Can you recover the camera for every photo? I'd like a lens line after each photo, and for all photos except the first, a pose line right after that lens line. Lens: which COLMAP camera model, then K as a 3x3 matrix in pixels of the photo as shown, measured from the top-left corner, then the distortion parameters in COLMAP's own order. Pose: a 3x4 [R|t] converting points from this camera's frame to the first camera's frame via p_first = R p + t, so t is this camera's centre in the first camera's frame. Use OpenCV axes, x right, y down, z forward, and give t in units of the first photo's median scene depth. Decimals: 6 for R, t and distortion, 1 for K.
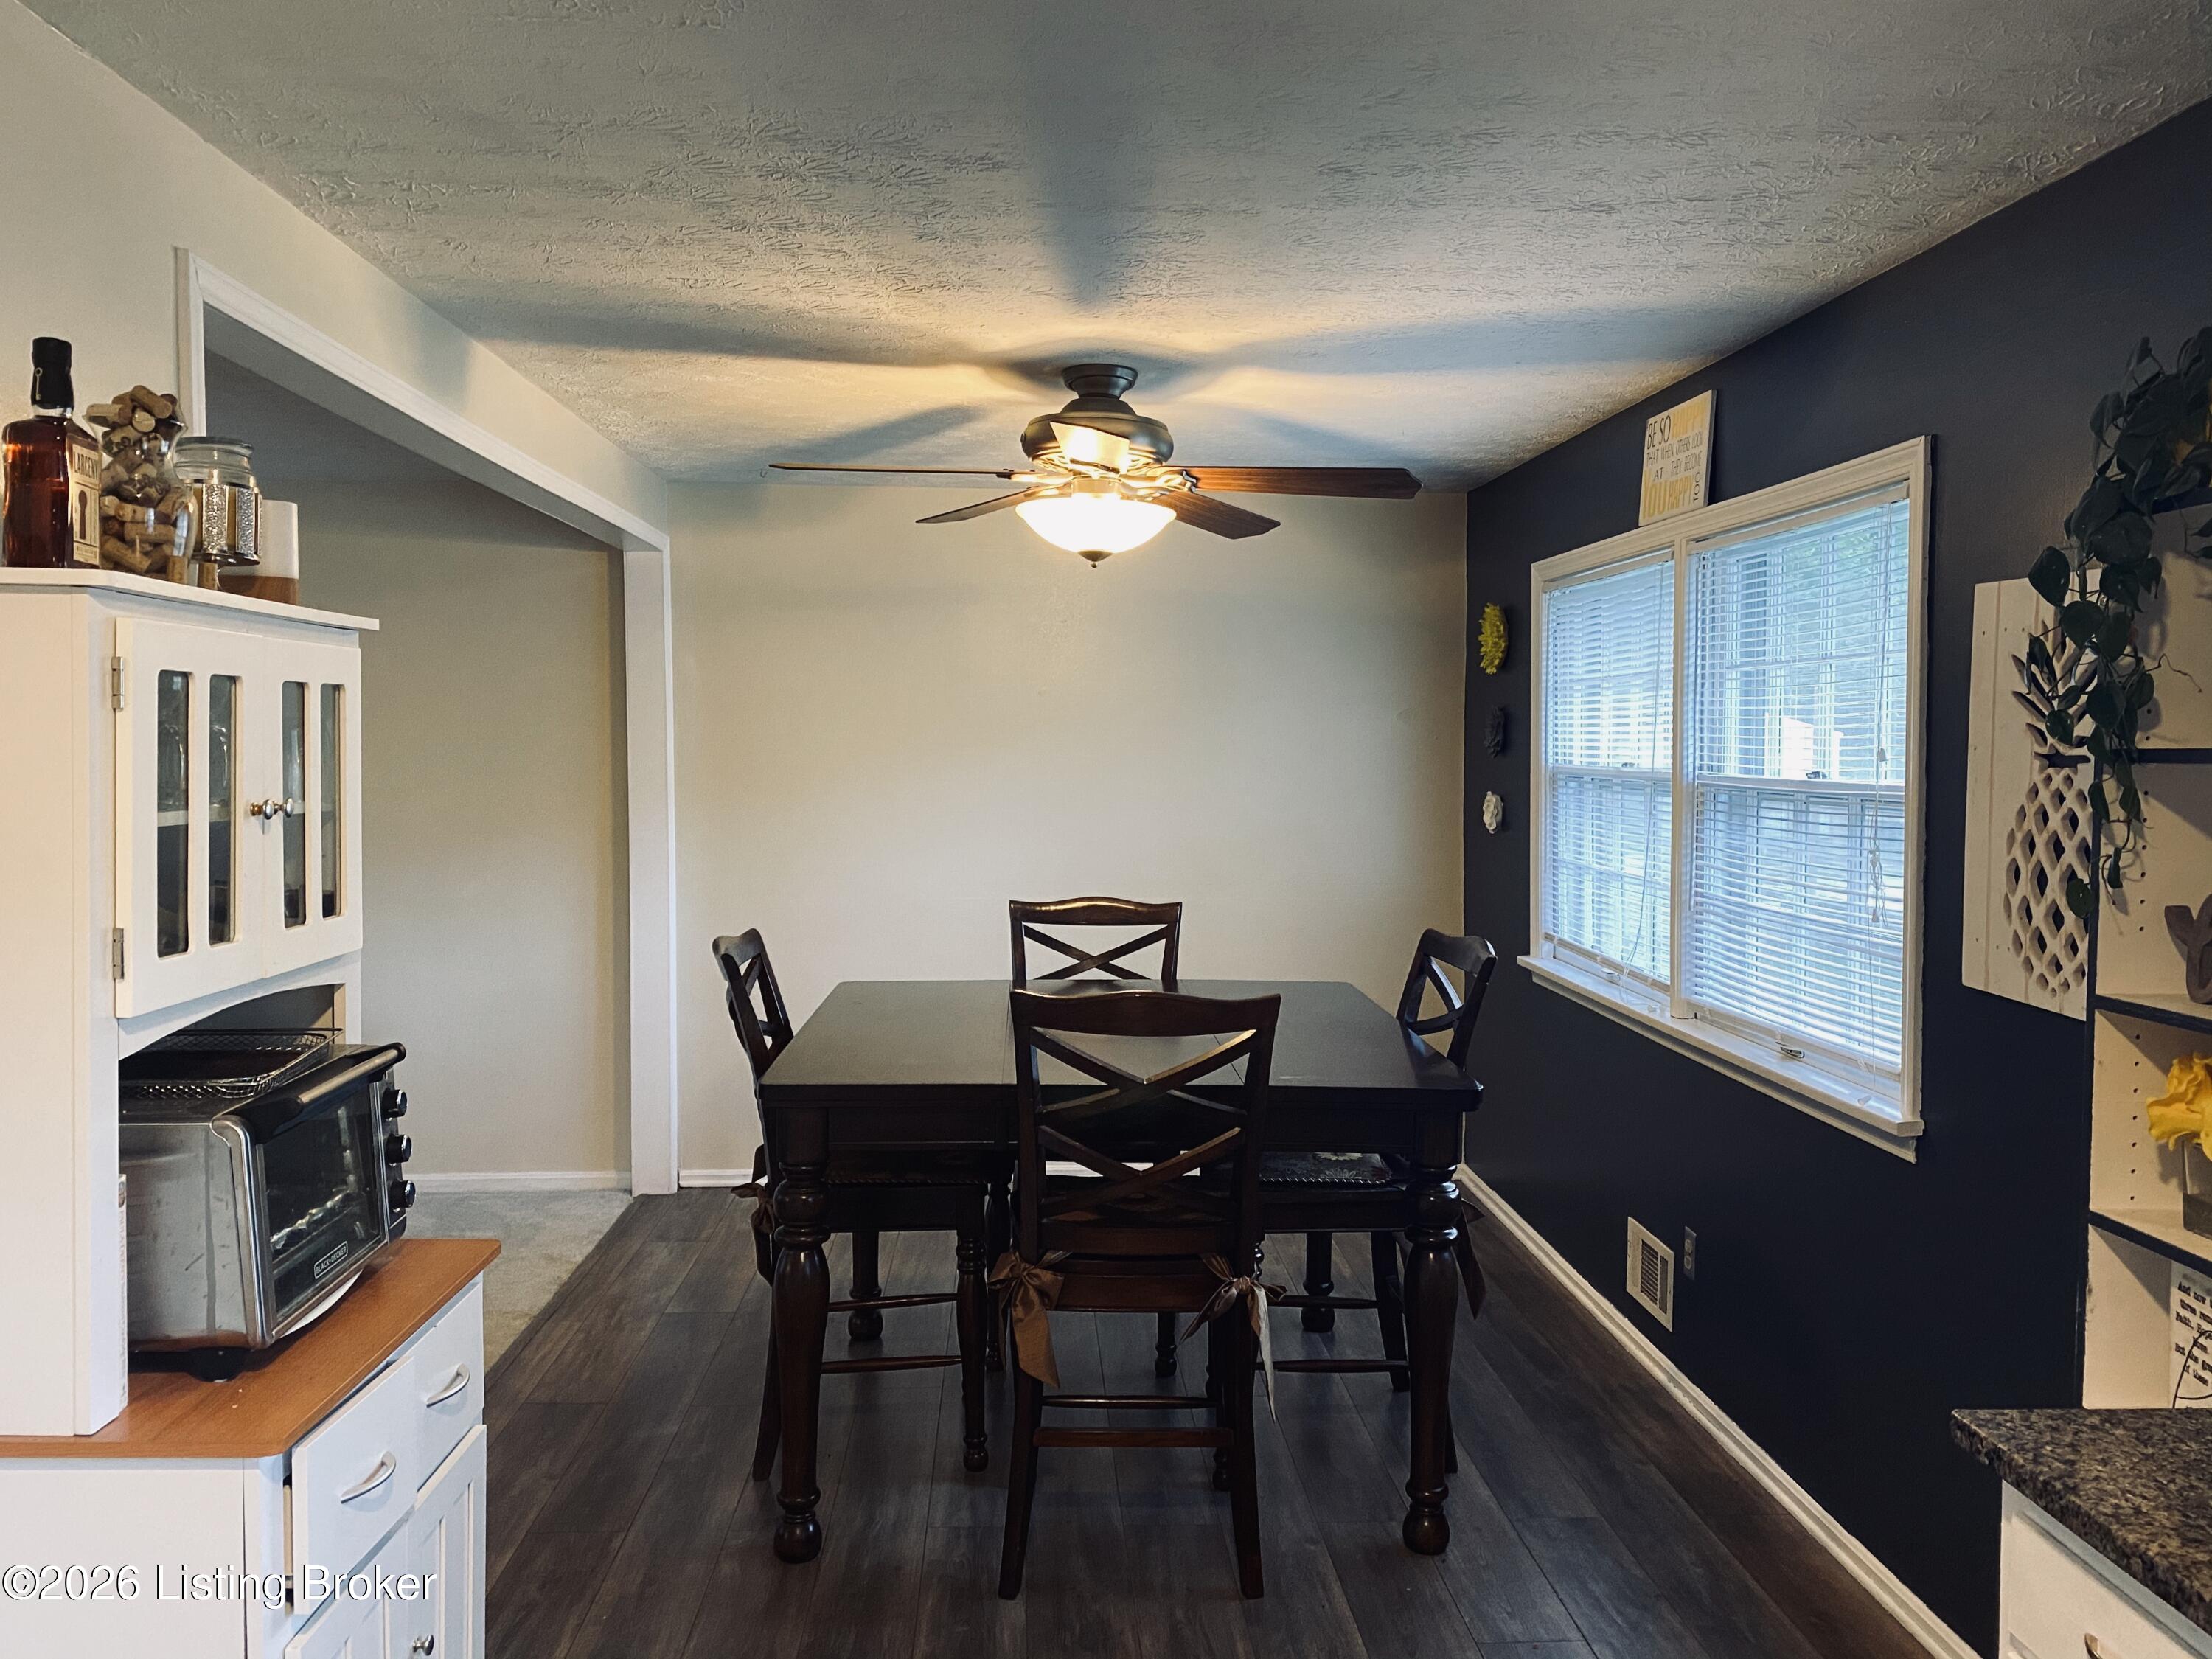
lens RADIAL K [[1716.5, 0, 1106.0], [0, 1716.5, 829.5], [0, 0, 1]] dist [0.095523, -0.081804]
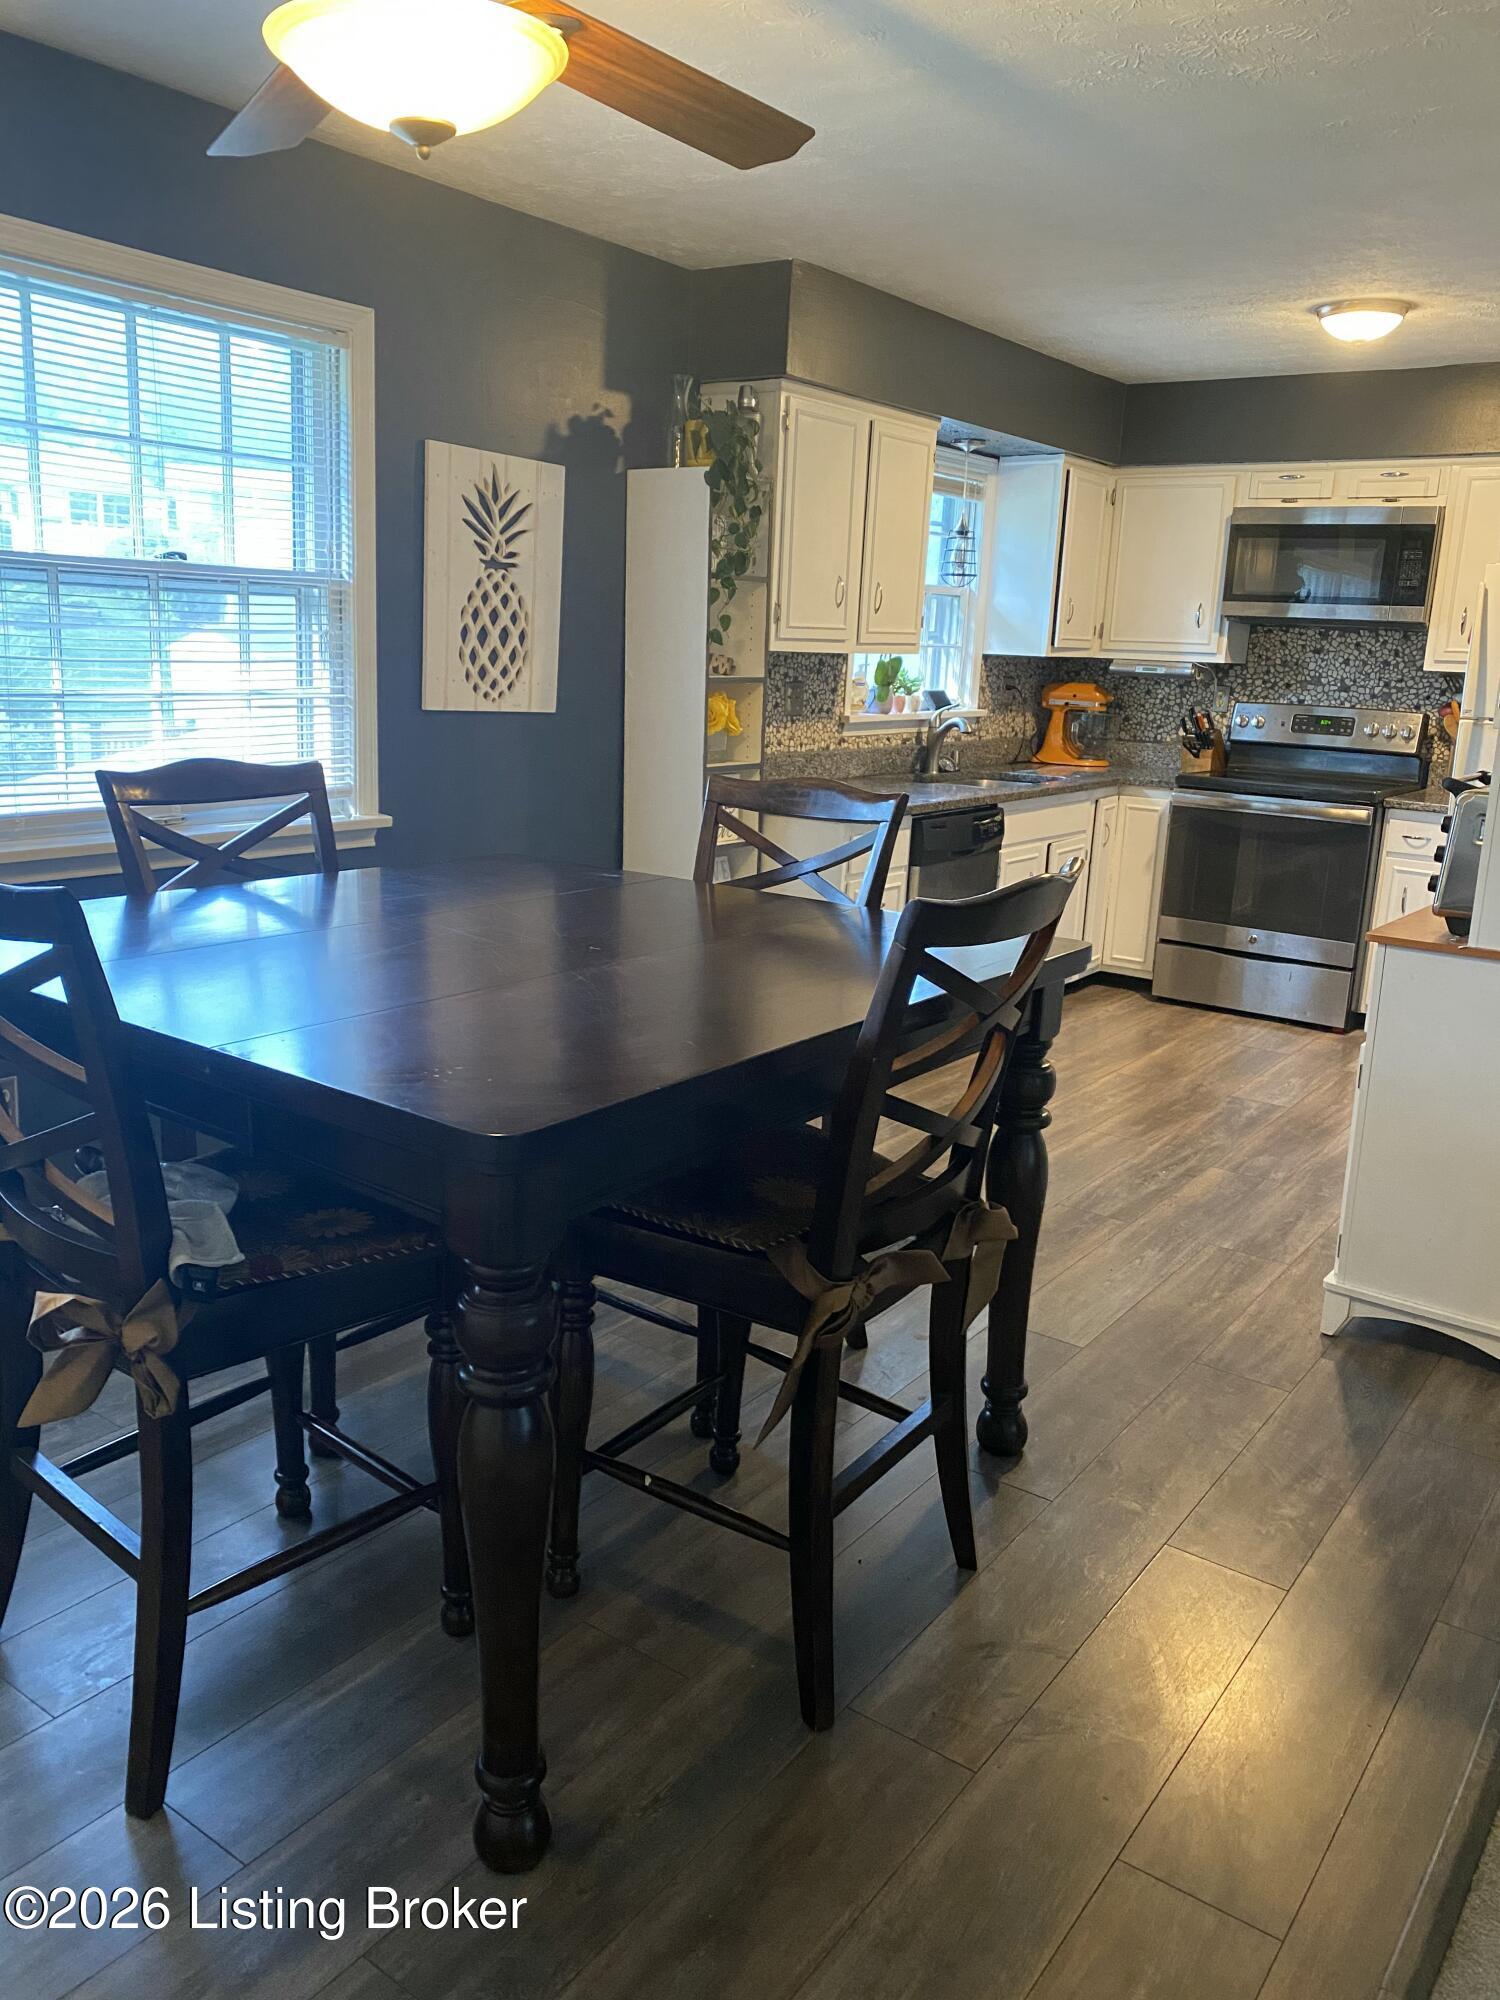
lens RADIAL K [[1543.7, 0, 750.0], [0, 1543.7, 1000.0], [0, 0, 1]] dist [0.096163, -0.154396]
pose [[-0.778548, -0.185777, 0.599458, -0.560093], [-0.018982, 0.961716, 0.273390, -0.042505], [-0.627297, 0.201468, -0.752269, 1.745552]]
